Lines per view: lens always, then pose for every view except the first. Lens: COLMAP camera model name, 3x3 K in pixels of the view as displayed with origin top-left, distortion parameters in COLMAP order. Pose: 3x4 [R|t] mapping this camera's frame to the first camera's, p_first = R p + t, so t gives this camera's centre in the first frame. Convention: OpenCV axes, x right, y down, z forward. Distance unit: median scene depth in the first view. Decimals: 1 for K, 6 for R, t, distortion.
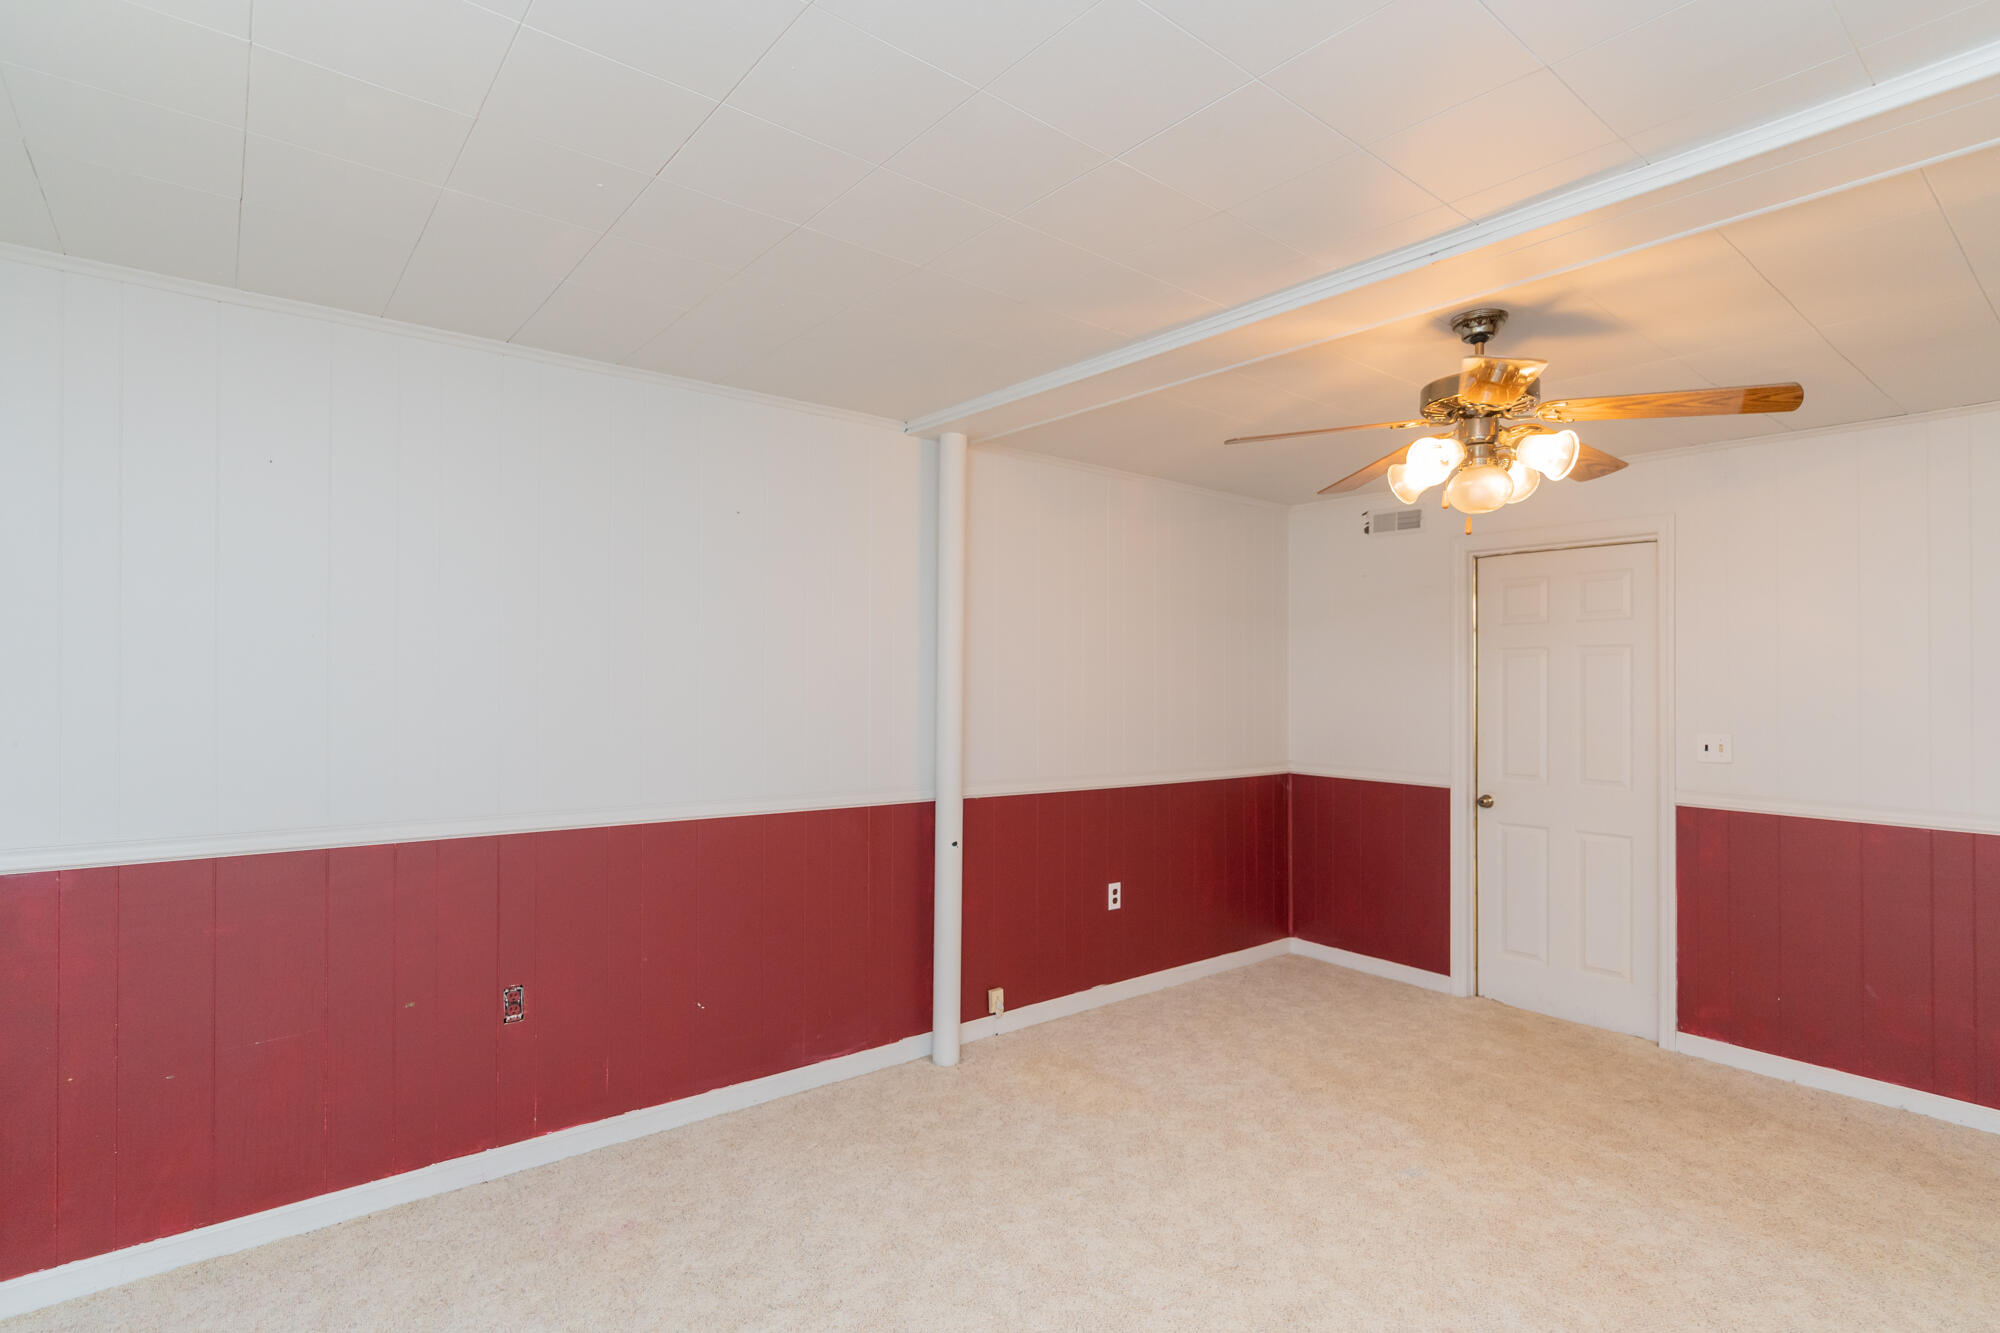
lens RADIAL K [[946.6, 0, 993.6], [0, 946.6, 672.1], [0, 0, 1]] dist [-0.005335, 0.001302]
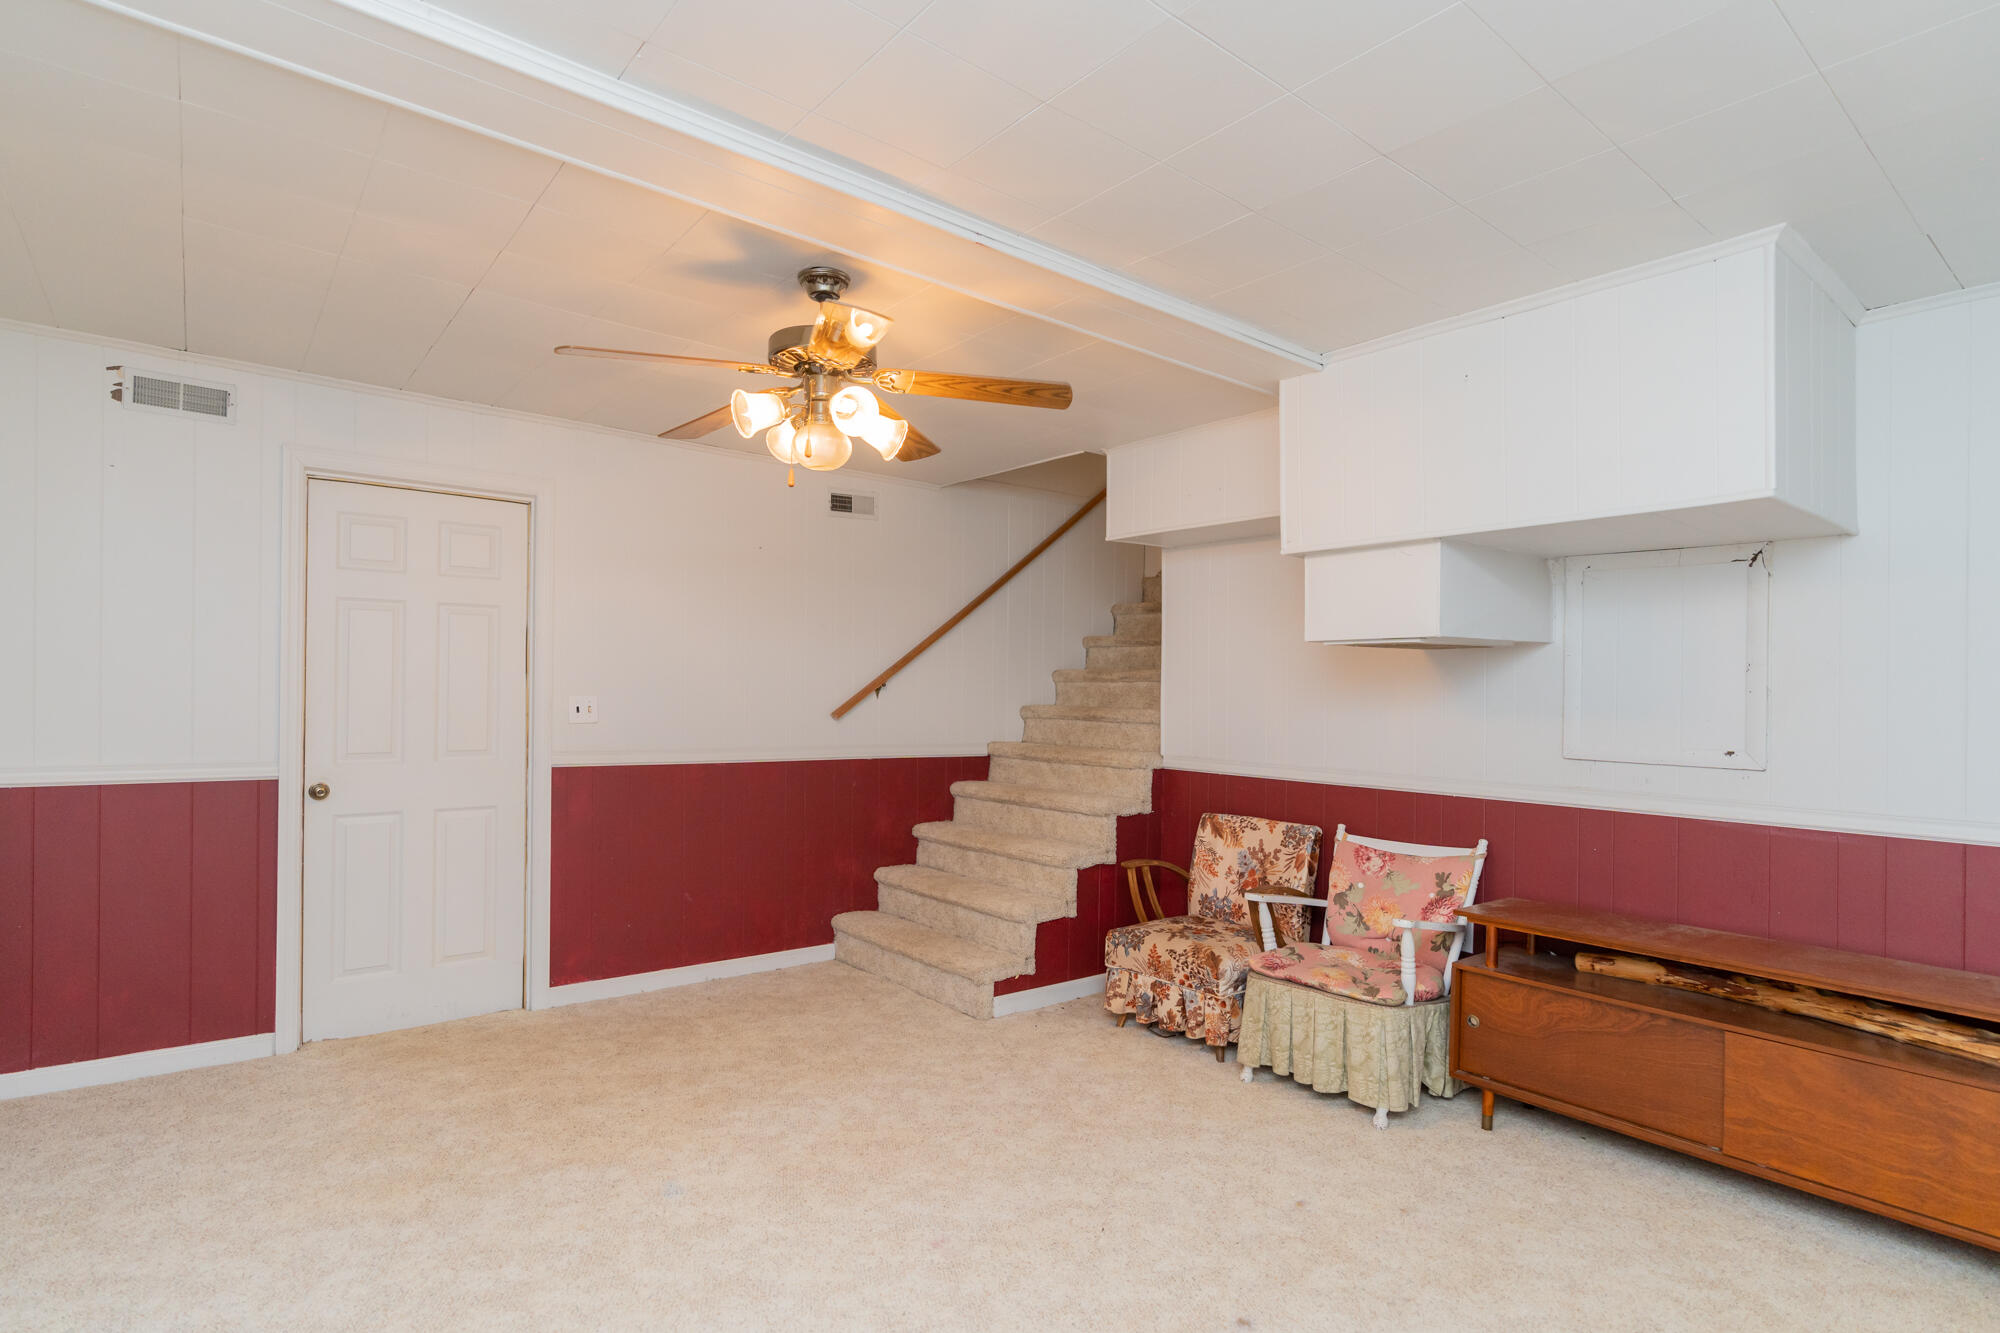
lens RADIAL K [[1007.8, 0, 997.0], [0, 1007.8, 684.0], [0, 0, 1]] dist [-0.002133, 0.000142]
pose [[0.023674, -0.005945, 0.999702, -0.365291], [-0.030537, 0.999511, 0.006667, 0.030381], [-0.999253, -0.030685, 0.023481, 0.516003]]
